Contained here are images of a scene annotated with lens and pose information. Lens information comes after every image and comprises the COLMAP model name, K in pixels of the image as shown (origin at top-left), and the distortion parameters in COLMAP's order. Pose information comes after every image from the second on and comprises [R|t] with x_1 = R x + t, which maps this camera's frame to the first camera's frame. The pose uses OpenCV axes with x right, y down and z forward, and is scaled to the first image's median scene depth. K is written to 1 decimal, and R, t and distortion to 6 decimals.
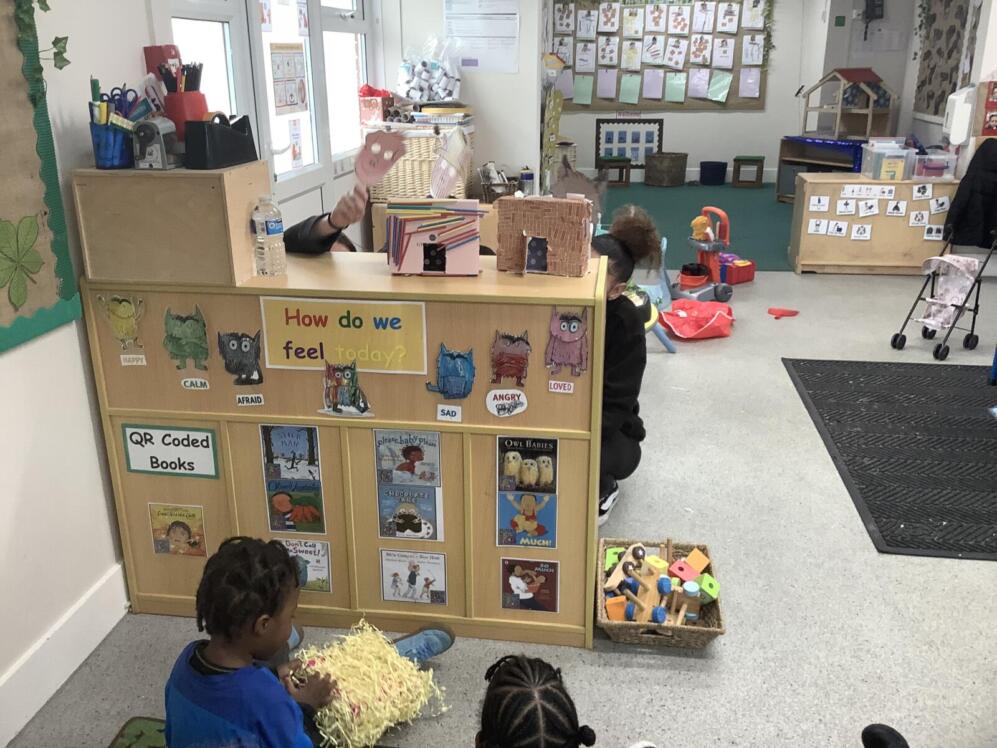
lens RADIAL K [[893.7, 0, 491.8], [0, 893.7, 381.8], [0, 0, 1]] dist [0.107955, -0.182711]
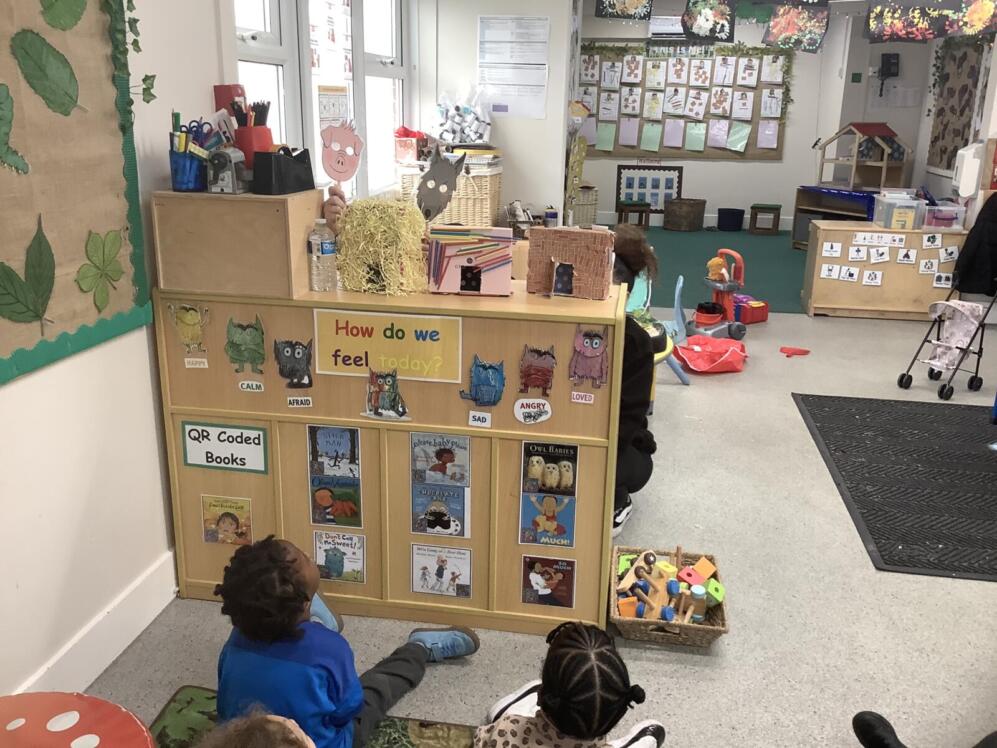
lens RADIAL K [[893.7, 0, 494.1], [0, 893.7, 374.6], [0, 0, 1]] dist [0.107955, -0.182711]
pose [[0.999429, 0.030010, -0.015520, -0.013700], [-0.030789, 0.998139, -0.052639, 0.035649], [0.013911, 0.053087, 0.998493, -0.095037]]
